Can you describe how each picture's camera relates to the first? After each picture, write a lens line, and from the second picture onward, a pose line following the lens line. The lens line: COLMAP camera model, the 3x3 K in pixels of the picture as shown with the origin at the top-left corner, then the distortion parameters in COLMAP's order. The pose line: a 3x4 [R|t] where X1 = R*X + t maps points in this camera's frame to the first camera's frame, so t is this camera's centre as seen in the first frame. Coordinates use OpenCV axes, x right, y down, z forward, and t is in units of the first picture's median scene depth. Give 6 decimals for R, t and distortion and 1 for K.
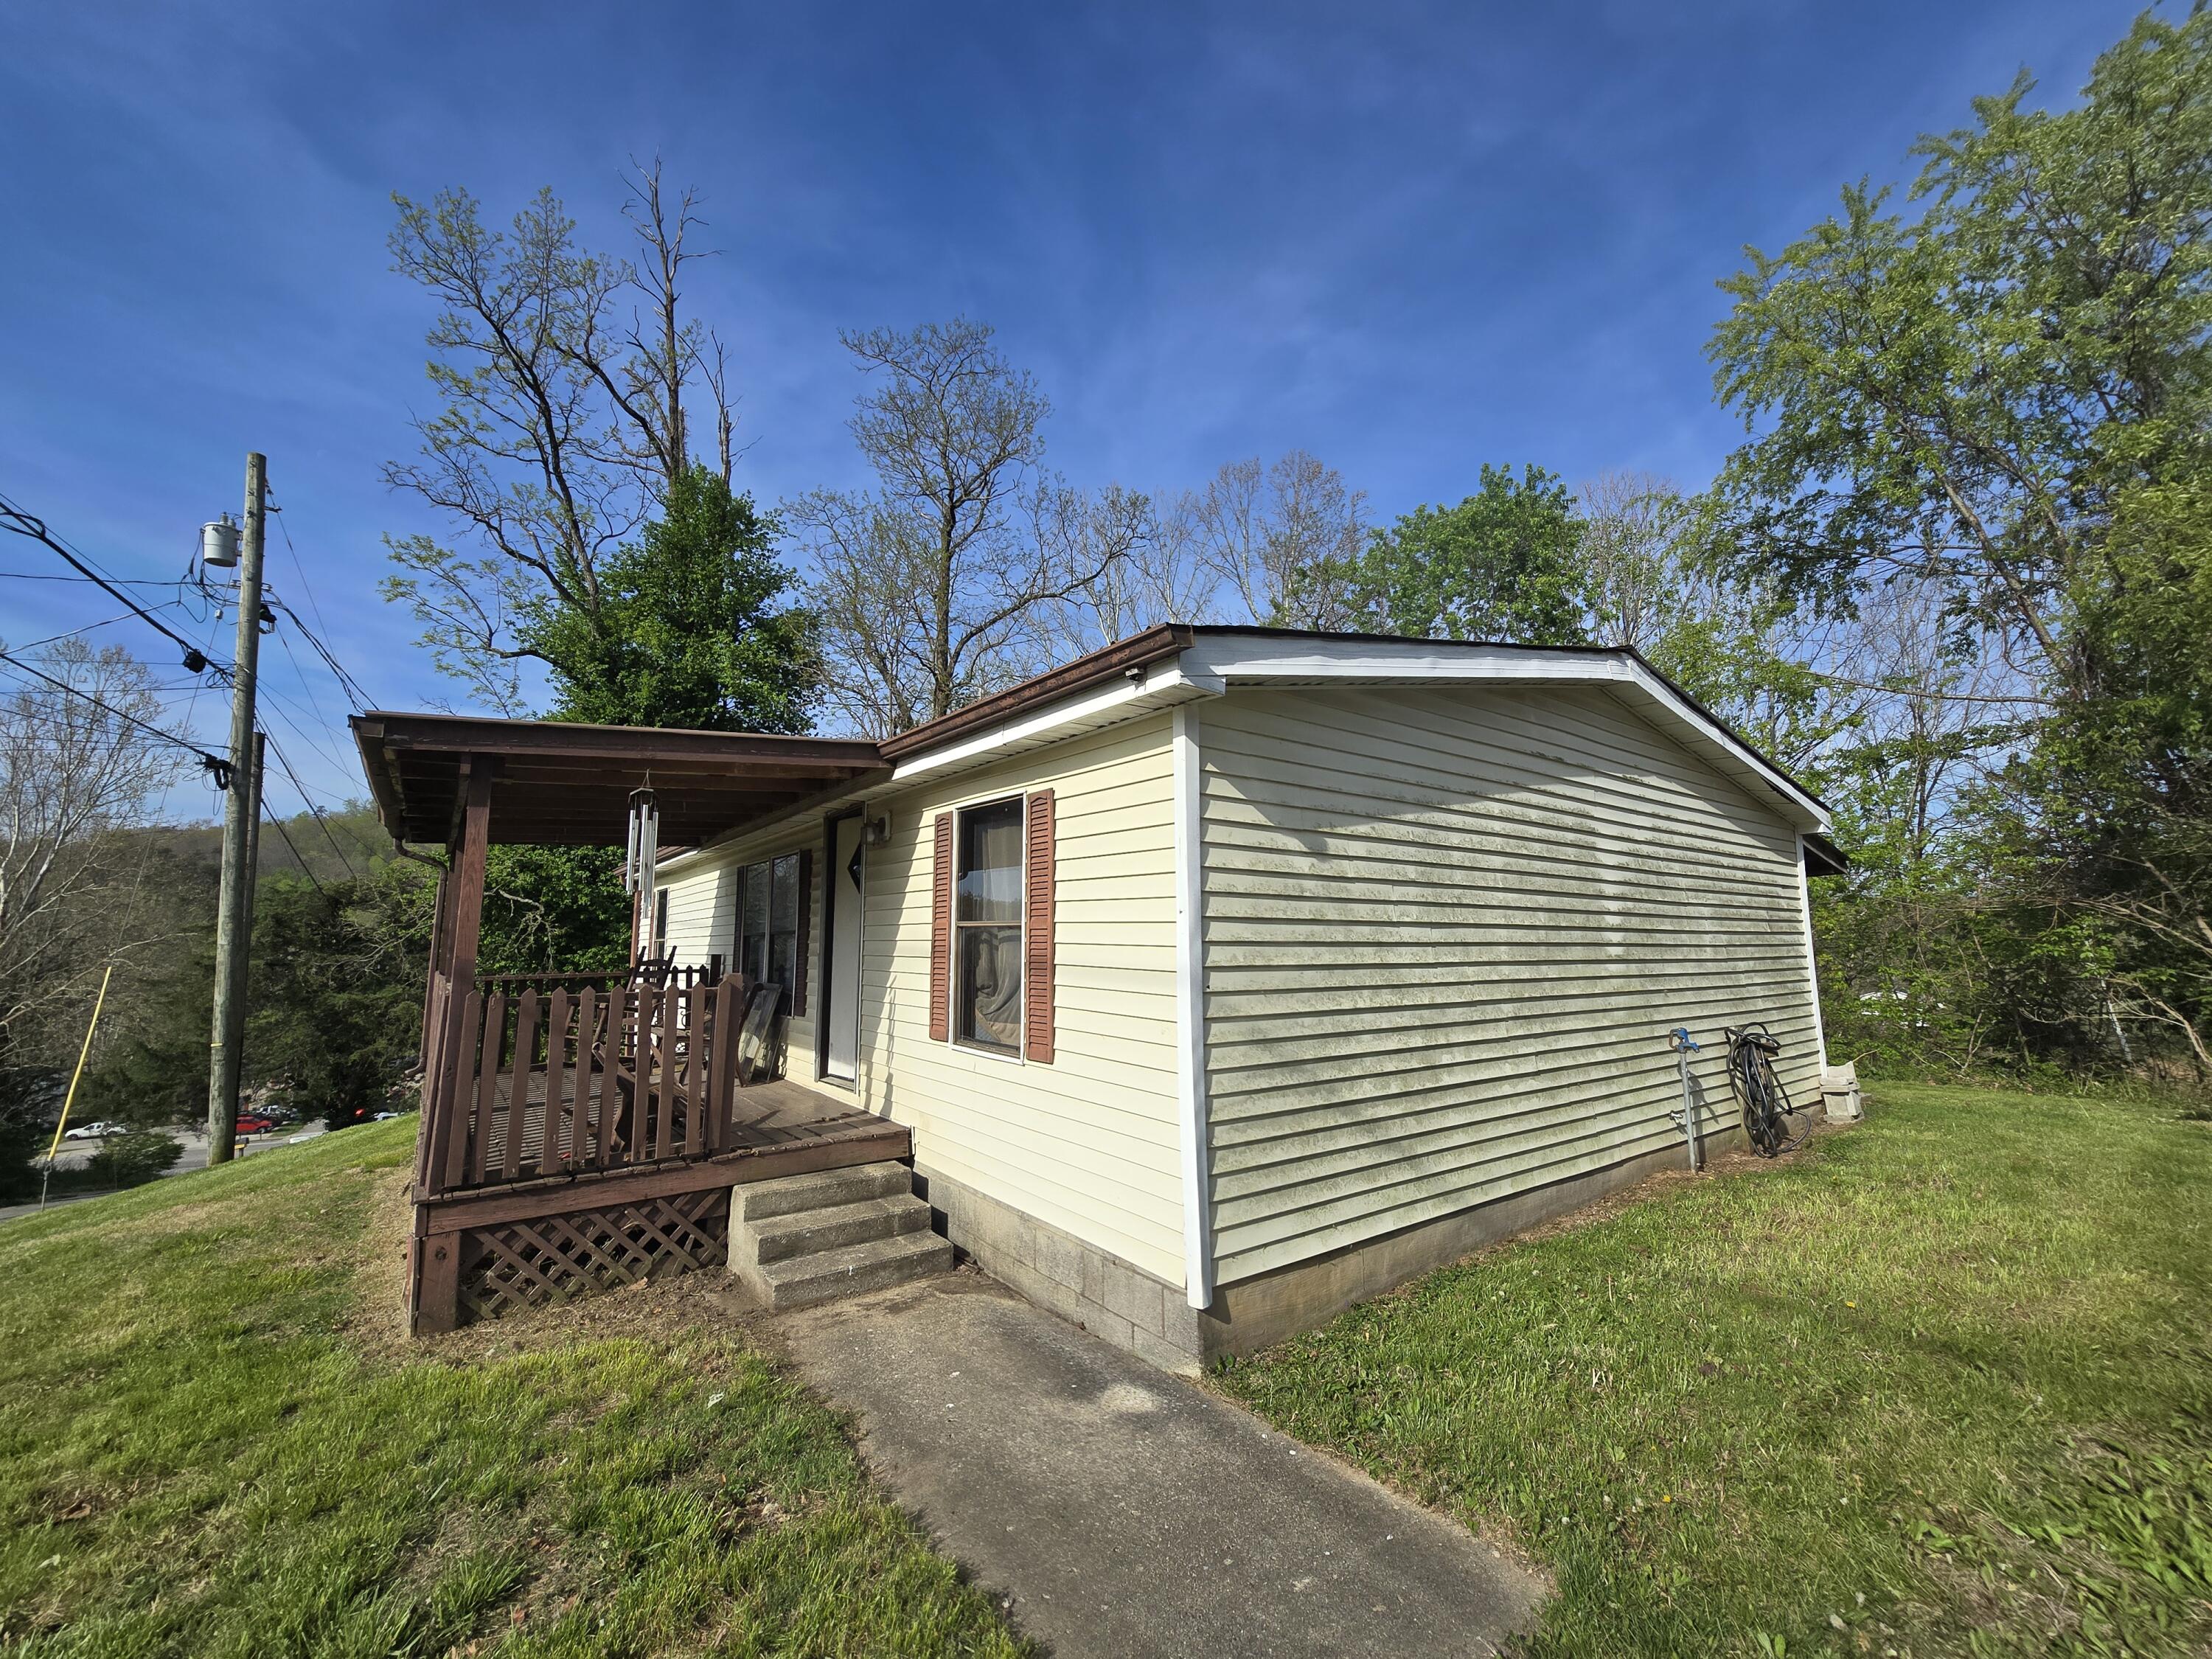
lens RADIAL K [[897.2, 0, 1109.6], [0, 897.2, 836.6], [0, 0, 1]] dist [0.001737, -0.001265]
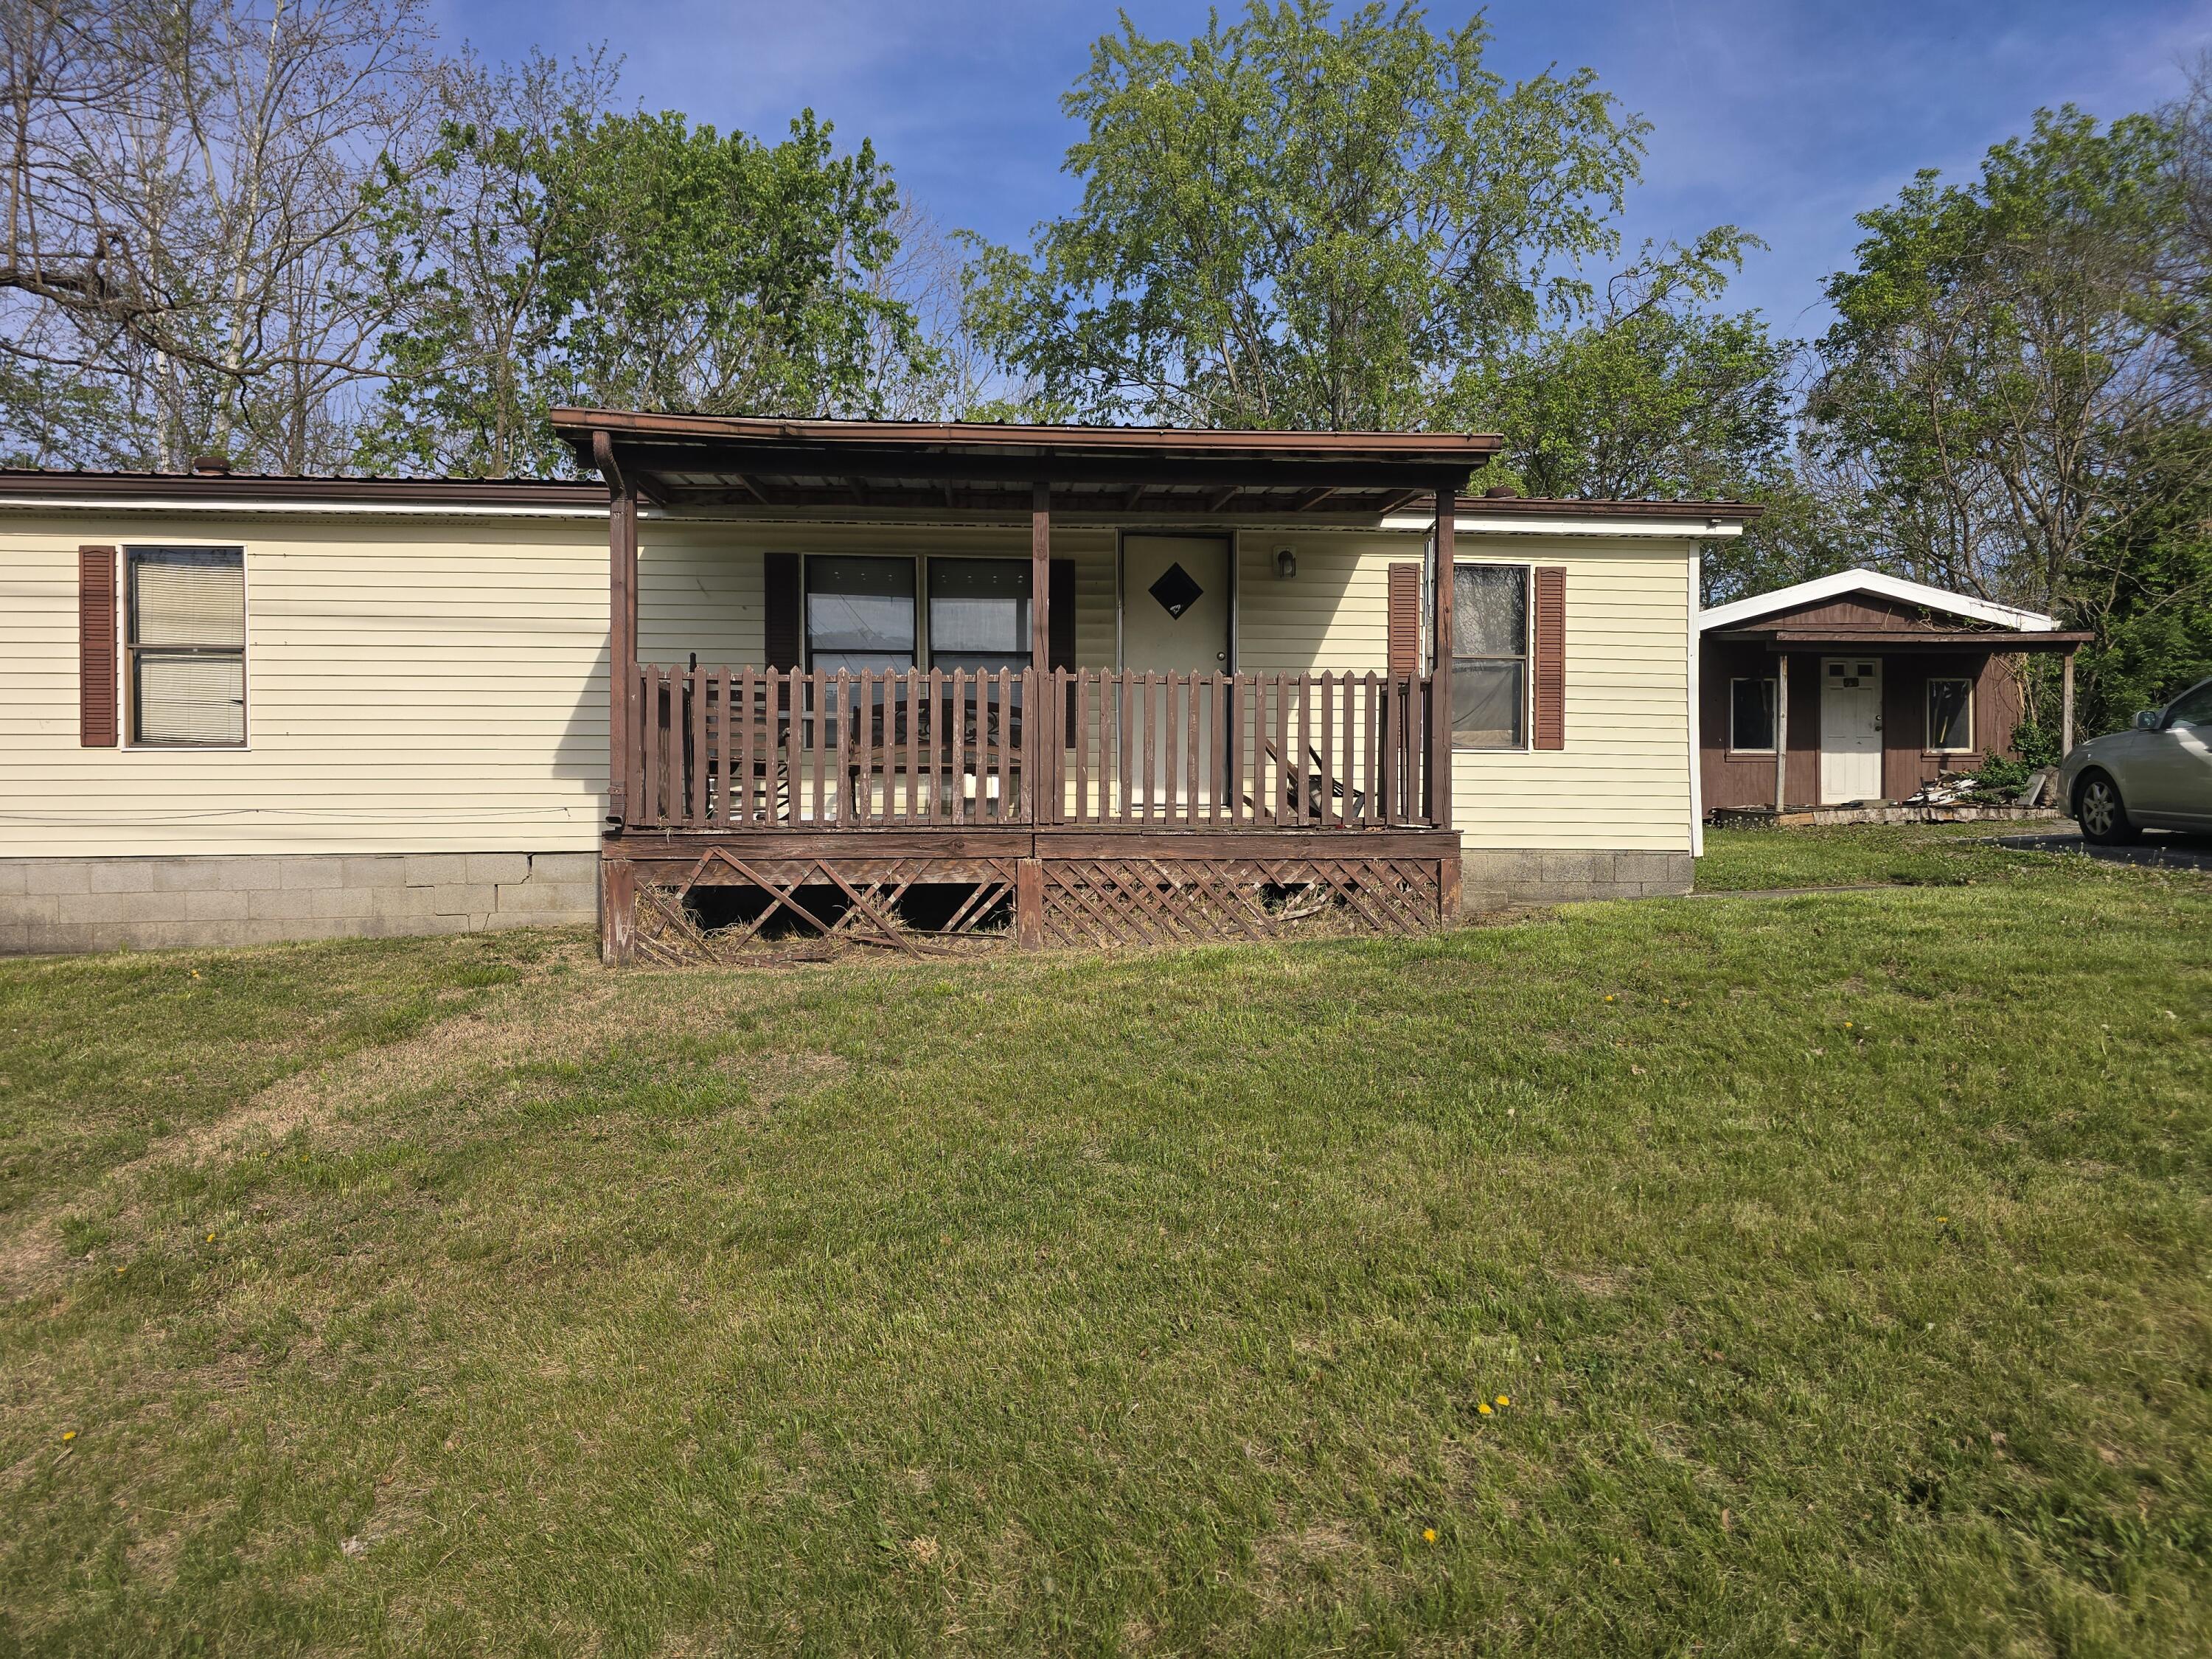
lens RADIAL K [[1484.4, 0, 1107.4], [0, 1484.4, 827.2], [0, 0, 1]] dist [0.055117, -0.041618]
pose [[0.526580, -0.020133, 0.849887, -2.611414], [-0.097618, 0.991675, 0.083974, 0.242780], [-0.844503, -0.127183, 0.520230, 0.303076]]
